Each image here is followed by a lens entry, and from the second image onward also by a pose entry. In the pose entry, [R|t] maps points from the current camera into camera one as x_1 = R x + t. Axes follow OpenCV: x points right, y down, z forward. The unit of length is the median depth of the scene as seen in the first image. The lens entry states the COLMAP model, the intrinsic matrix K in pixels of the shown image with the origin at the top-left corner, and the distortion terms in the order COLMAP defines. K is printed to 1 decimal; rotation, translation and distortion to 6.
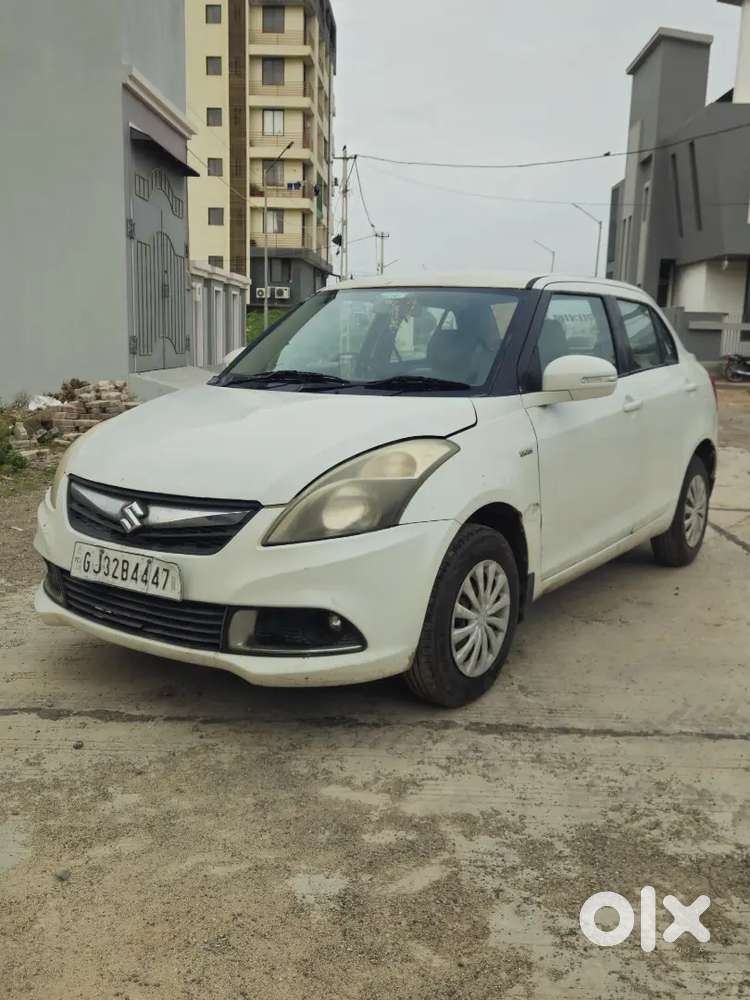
lens RADIAL K [[936.9, 0, 374.8], [0, 936.9, 488.3], [0, 0, 1]] dist [0.089516, -0.102694]
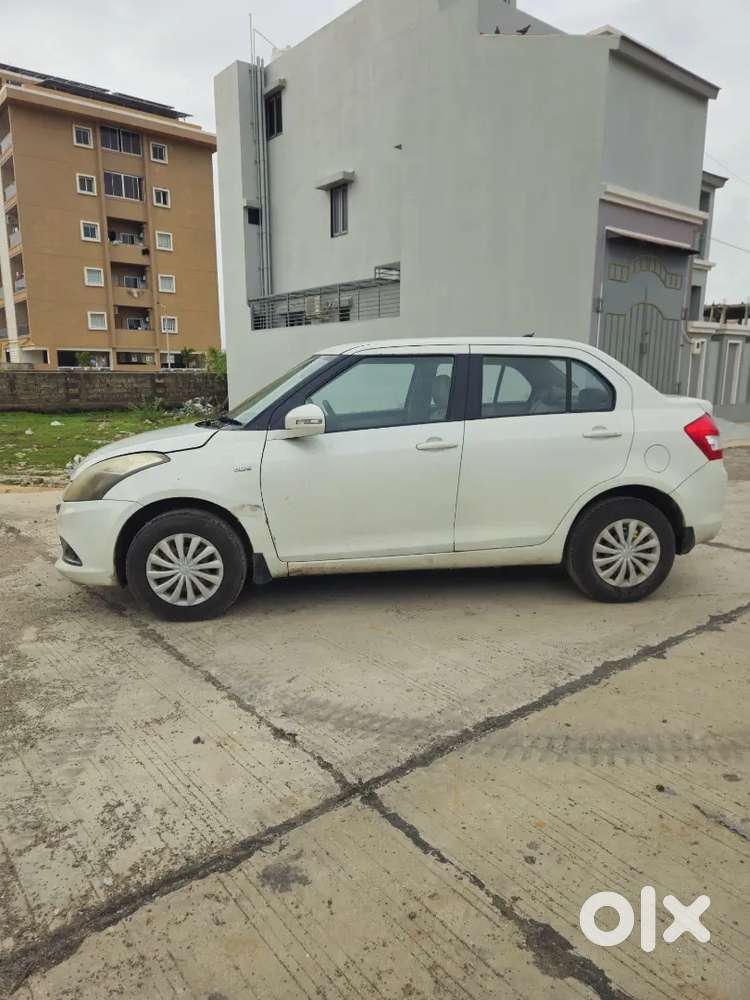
lens RADIAL K [[669.1, 0, 366.1], [0, 669.1, 496.6], [0, 0, 1]] dist [0.076325, -0.063180]
pose [[0.655951, 0.112457, -0.746379, 1.209760], [-0.107107, 0.992701, 0.055439, -0.083597], [0.747166, 0.043577, 0.663208, 0.502203]]
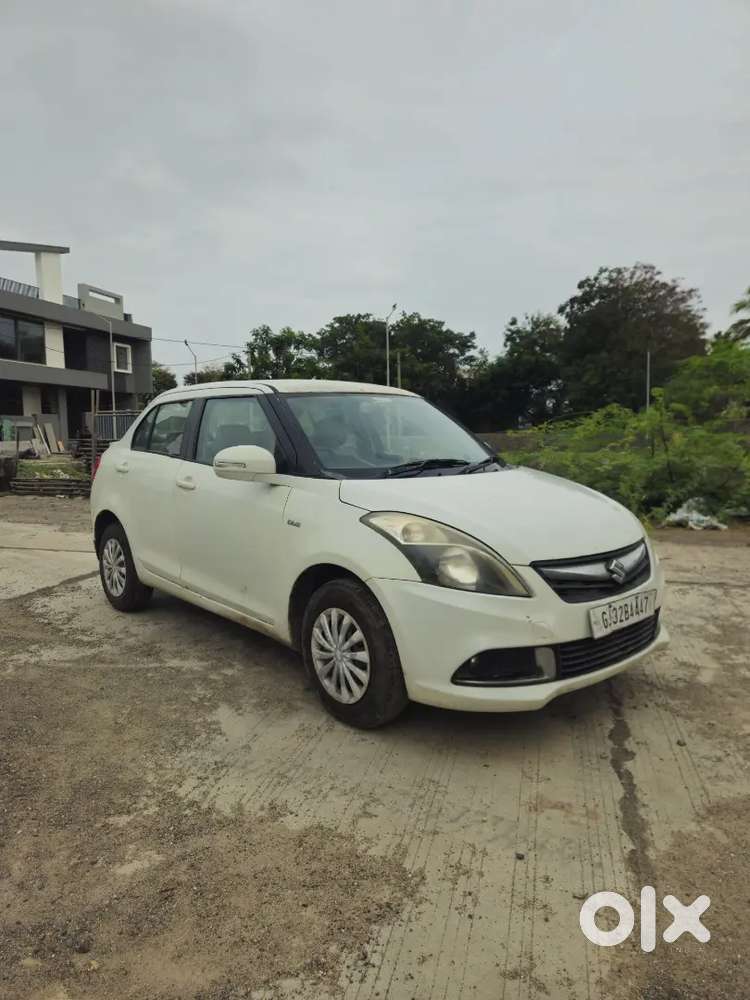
lens RADIAL K [[677.1, 0, 381.6], [0, 677.1, 496.1], [0, 0, 1]] dist [0.050238, -0.024641]
pose [[0.224565, -0.116659, 0.967451, -1.212924], [0.166956, 0.982734, 0.079748, -0.198088], [-0.960050, 0.143613, 0.240164, 1.058808]]
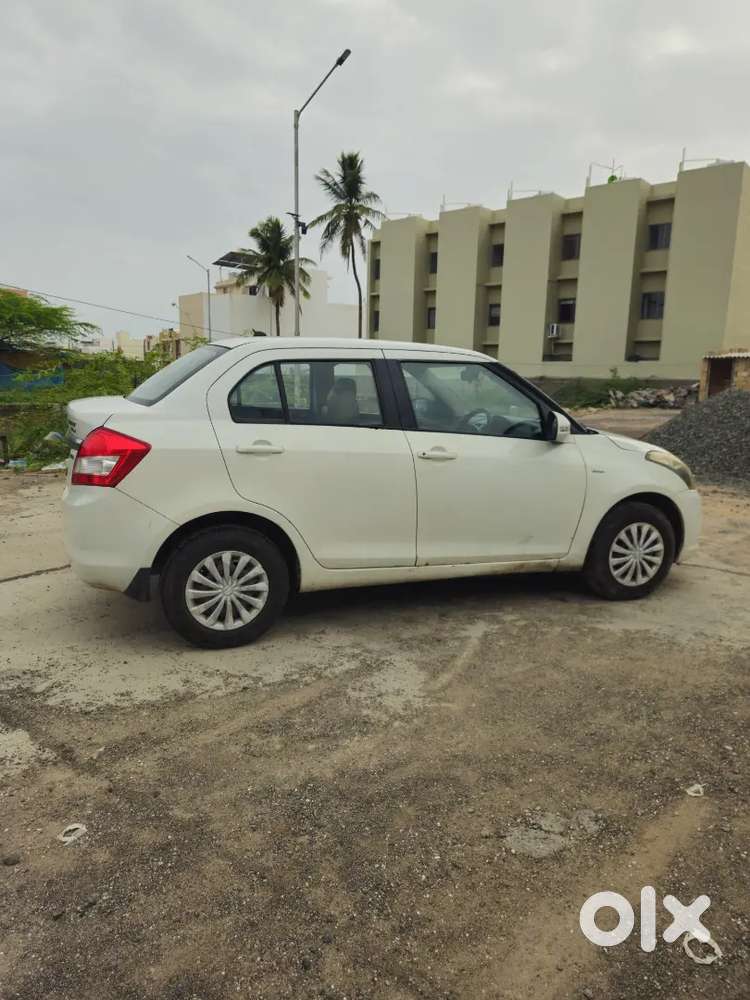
lens RADIAL K [[677.1, 0, 381.6], [0, 677.1, 496.1], [0, 0, 1]] dist [0.050238, -0.024641]
pose [[-0.823356, -0.141923, 0.549493, -0.650350], [0.053384, 0.944566, 0.323953, -0.499203], [-0.565008, 0.296063, -0.770138, 2.692389]]
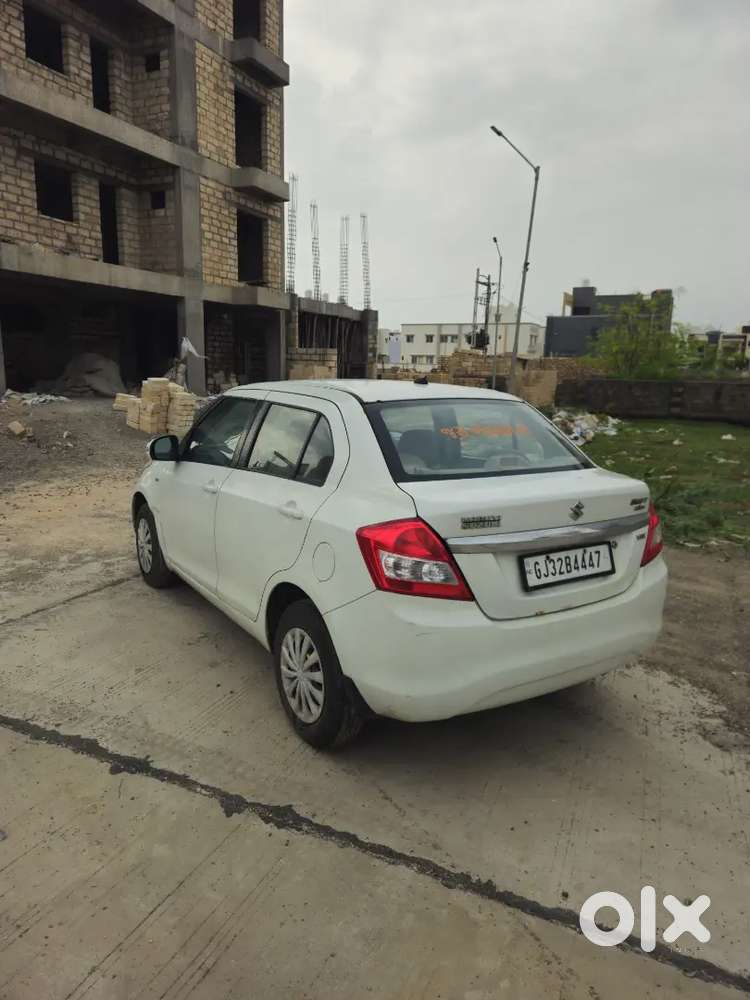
lens RADIAL K [[669.1, 0, 366.1], [0, 669.1, 496.6], [0, 0, 1]] dist [0.076325, -0.063180]
pose [[-0.384161, 0.142092, -0.912267, 1.389876], [-0.182270, 0.956968, 0.225810, -0.434940], [0.905096, 0.253026, -0.341731, 2.074937]]
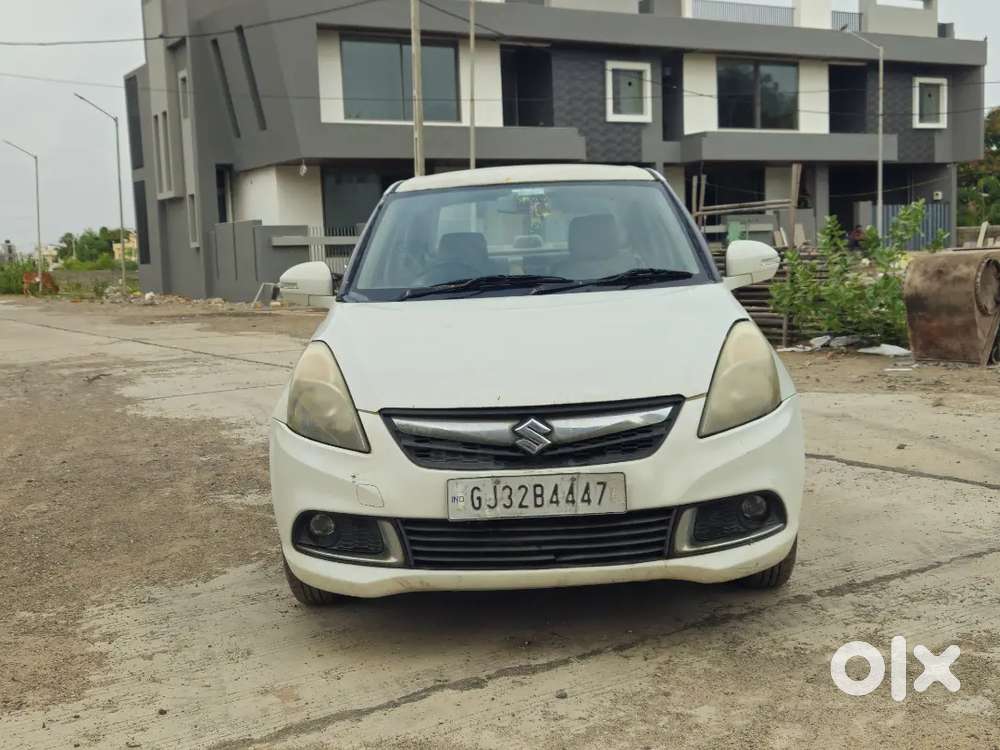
lens RADIAL K [[1213.0, 0, 508.8], [0, 1213.0, 362.0], [0, 0, 1]] dist [0.078325, -0.058100]
pose [[0.829728, -0.107865, 0.547647, -0.888389], [0.150478, 0.988050, -0.033379, -0.003708], [-0.537502, 0.110104, 0.836043, 0.042753]]
